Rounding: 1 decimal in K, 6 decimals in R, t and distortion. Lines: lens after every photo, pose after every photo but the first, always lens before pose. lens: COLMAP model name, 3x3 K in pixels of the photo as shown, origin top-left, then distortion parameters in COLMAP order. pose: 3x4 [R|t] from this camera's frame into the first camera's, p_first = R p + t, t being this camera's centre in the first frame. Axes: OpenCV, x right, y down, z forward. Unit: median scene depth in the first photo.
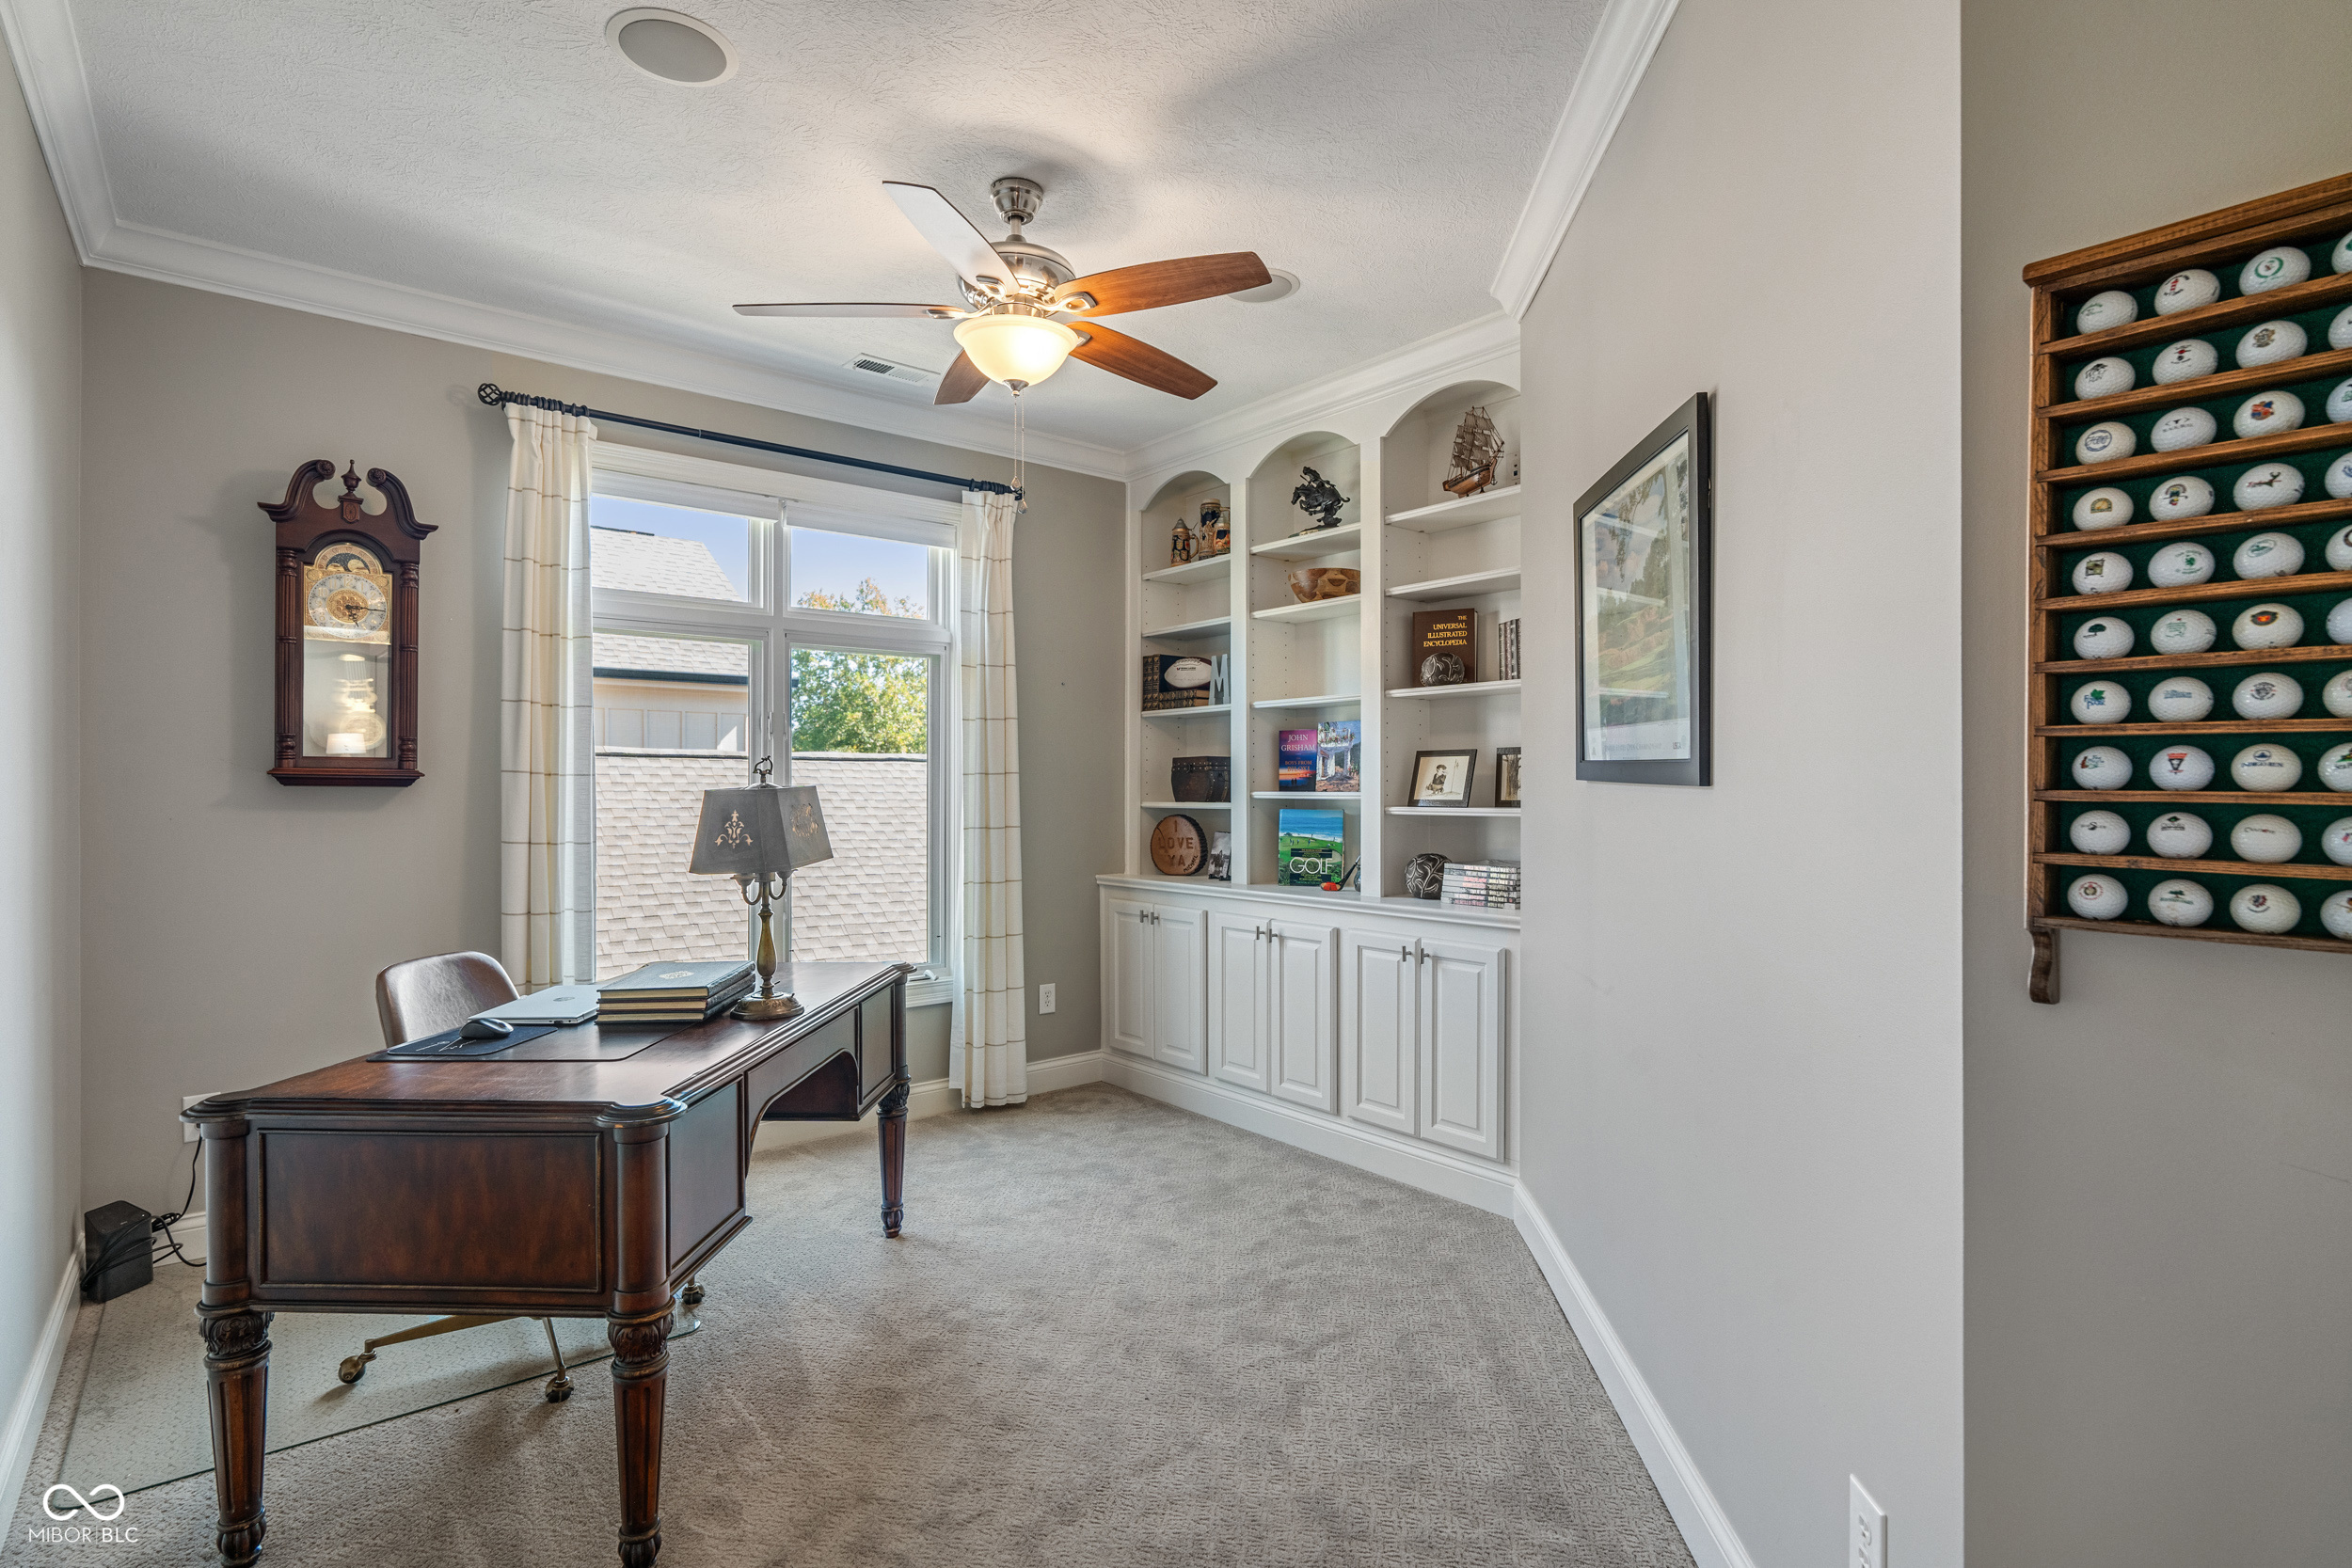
lens RADIAL K [[1154.6, 0, 1178.6], [0, 1154.6, 788.4], [0, 0, 1]] dist [-0.000252, 0.000262]
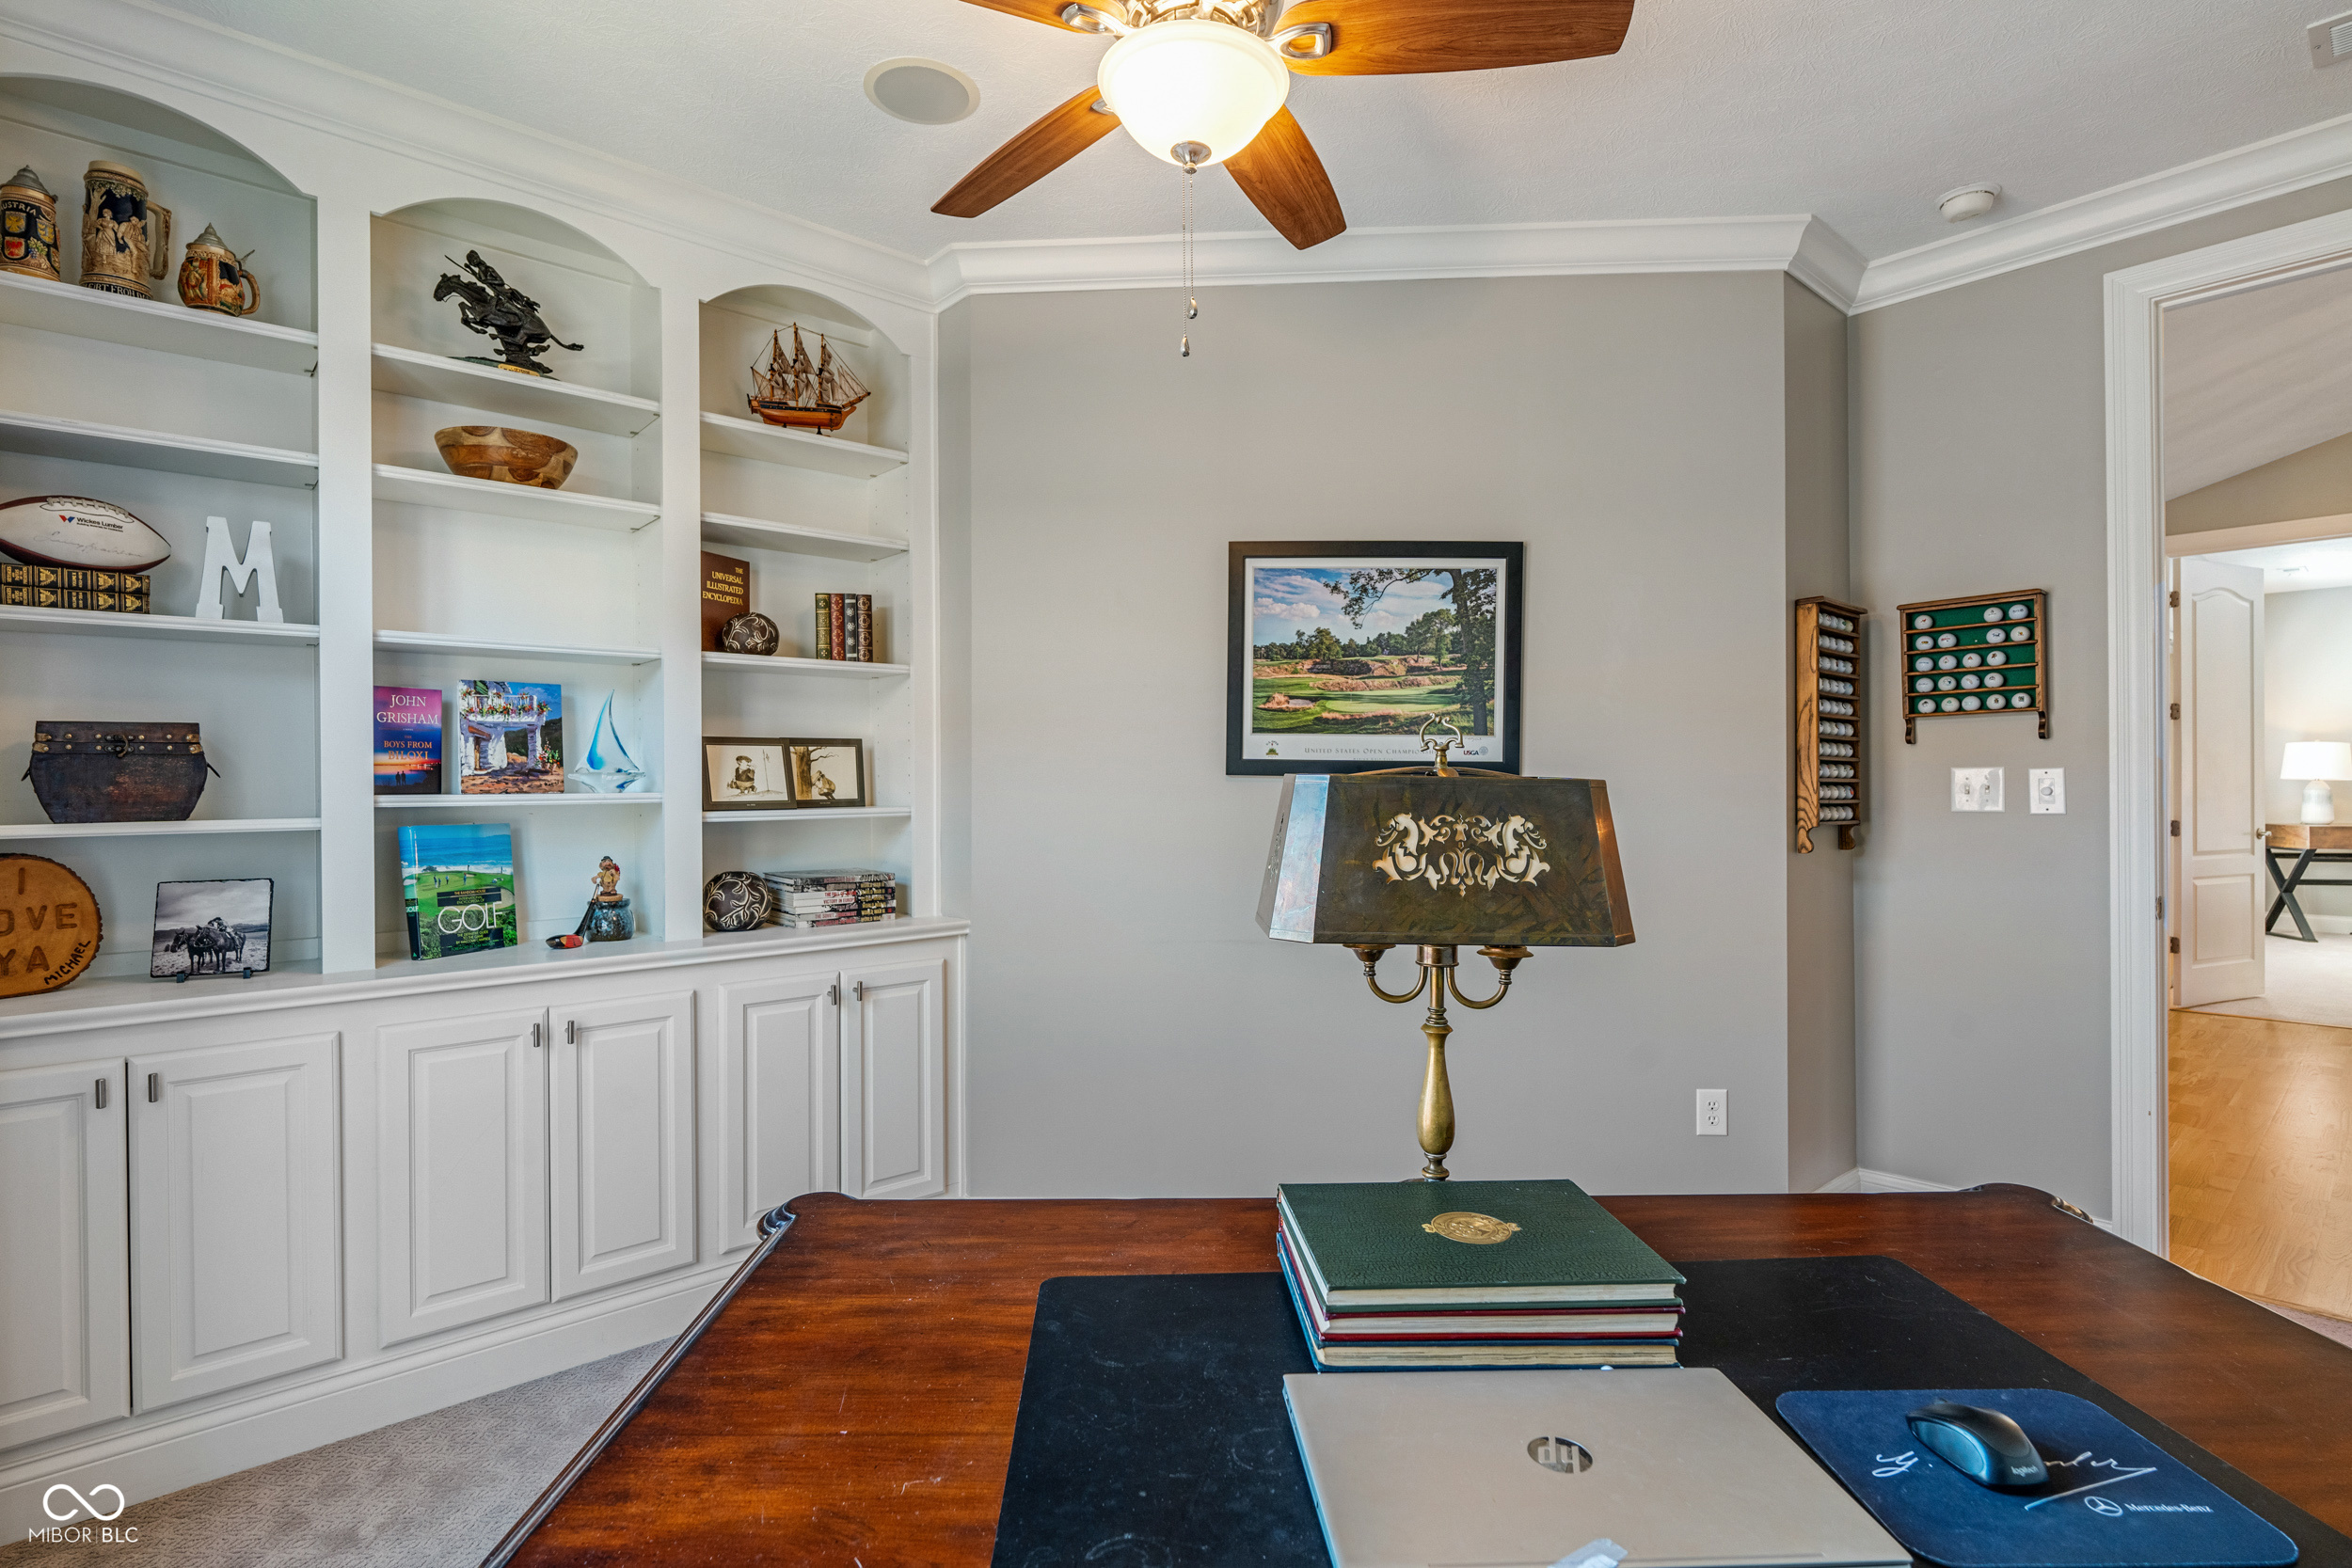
lens RADIAL K [[1154.6, 0, 1178.5], [0, 1154.6, 781.0], [0, 0, 1]] dist [-0.000252, 0.000262]
pose [[-0.039059, 0.001620, 0.999236, -0.500663], [0.007427, 0.999972, -0.001331, -0.000401], [-0.999209, 0.007370, -0.039070, 0.658480]]
